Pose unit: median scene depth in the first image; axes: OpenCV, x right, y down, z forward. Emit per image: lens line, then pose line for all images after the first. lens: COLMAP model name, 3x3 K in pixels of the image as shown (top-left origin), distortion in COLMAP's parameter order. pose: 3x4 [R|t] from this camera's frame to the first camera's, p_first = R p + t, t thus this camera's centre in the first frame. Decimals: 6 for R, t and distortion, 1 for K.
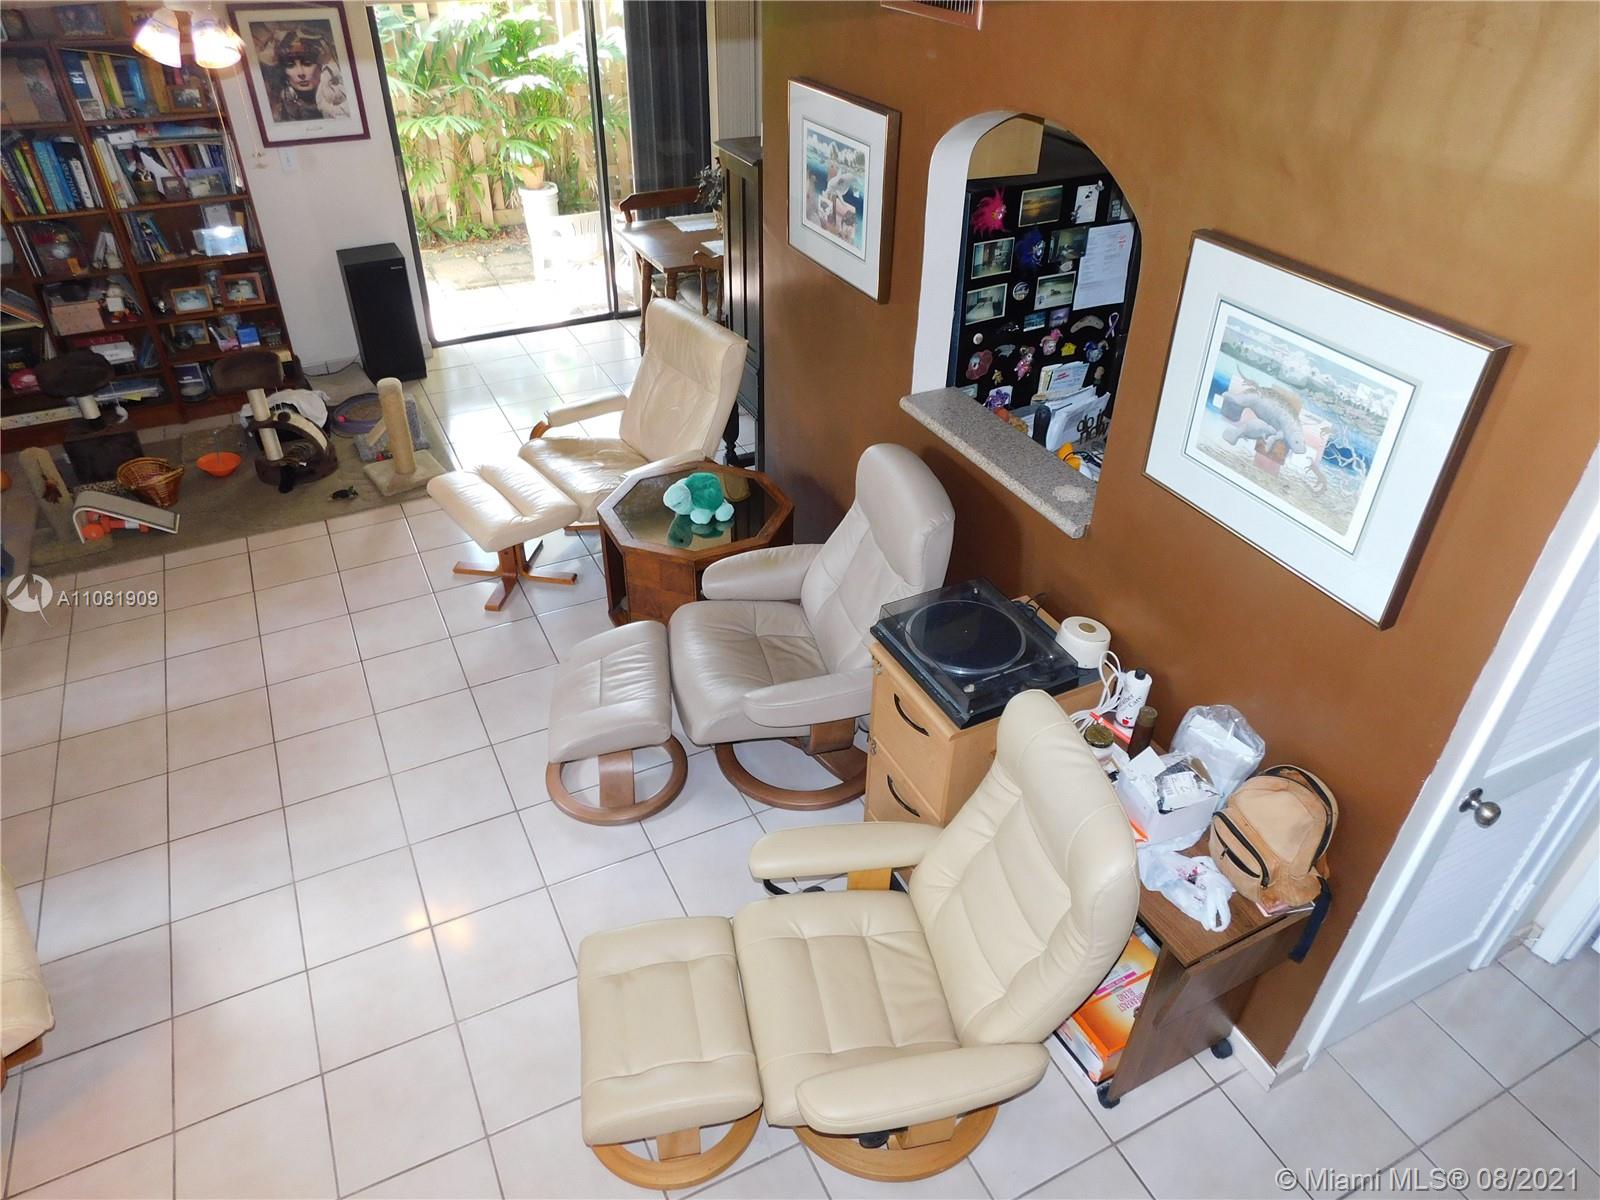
lens RADIAL K [[1054.0, 0, 804.5], [0, 1054.0, 598.5], [0, 0, 1]] dist [-0.074258, 0.057828]
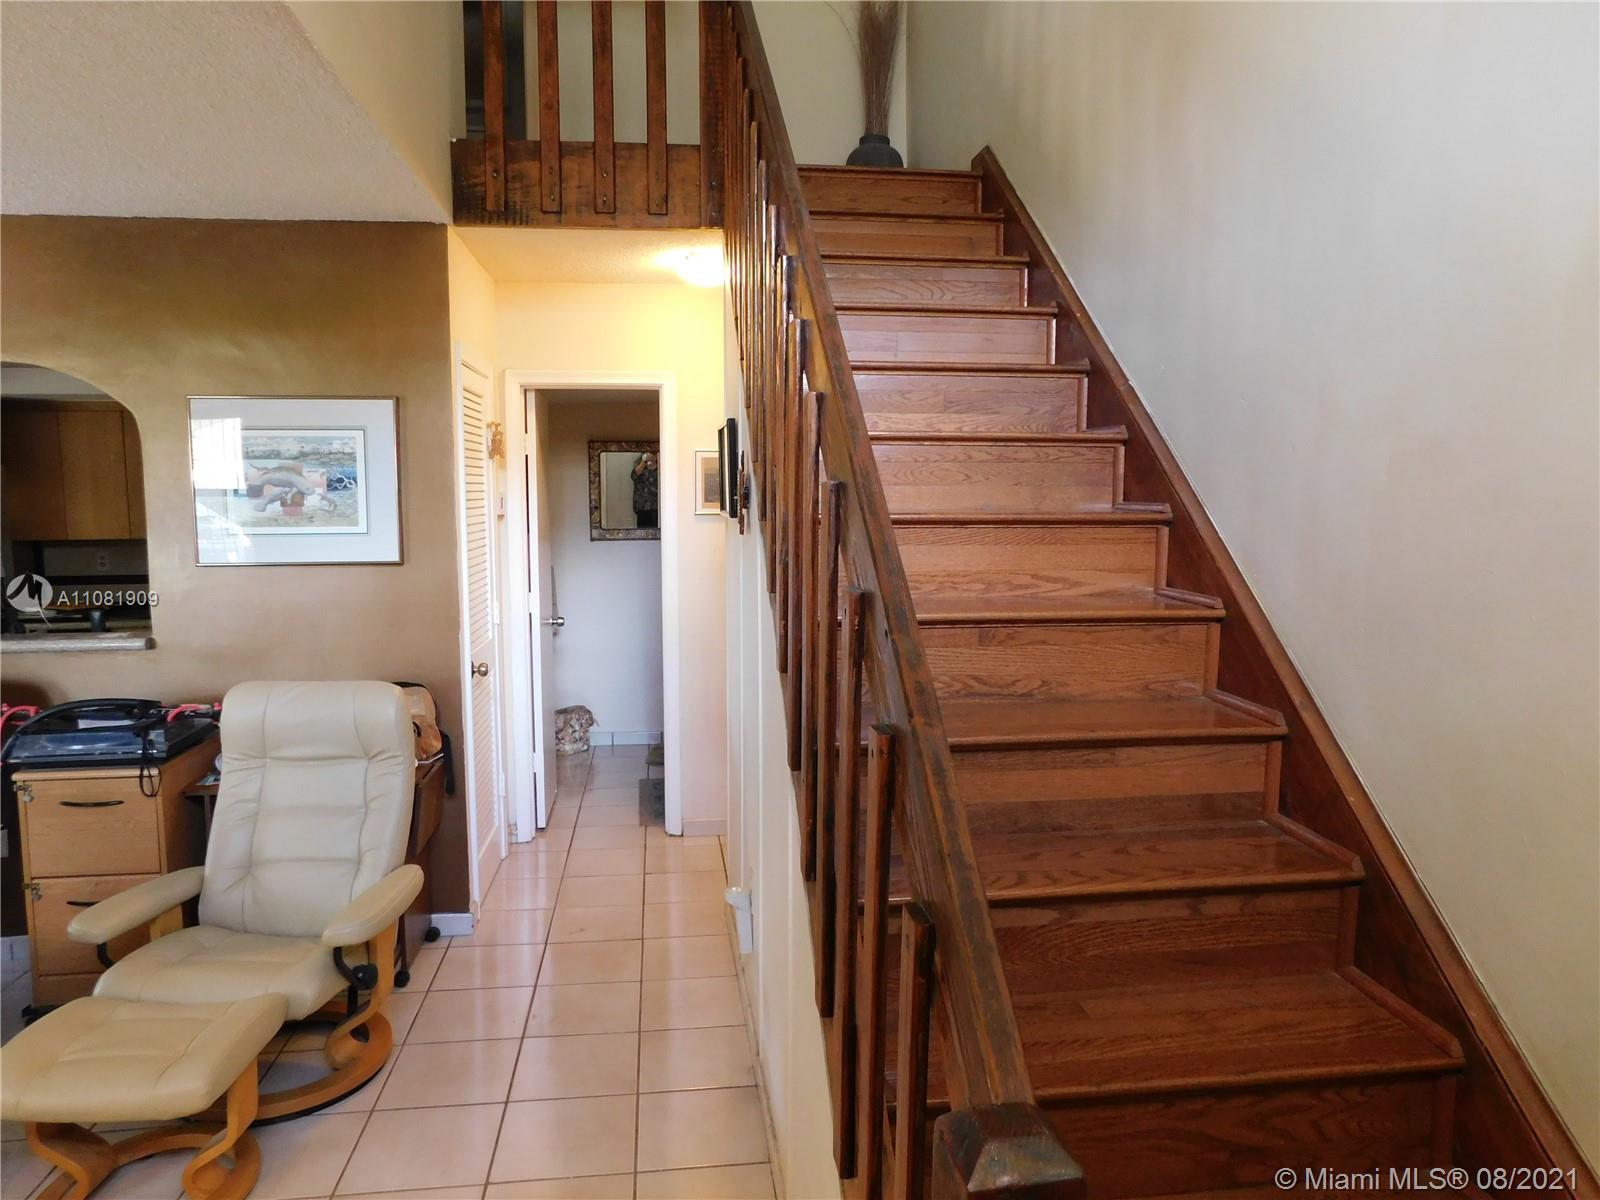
lens RADIAL K [[1060.0, 0, 796.5], [0, 1060.0, 596.7], [0, 0, 1]] dist [-0.069191, 0.052840]
pose [[0.319884, -0.114678, 0.940491, -0.629644], [0.555797, 0.826621, -0.088247, 0.411901], [-0.767309, 0.550951, 0.328160, -0.063692]]
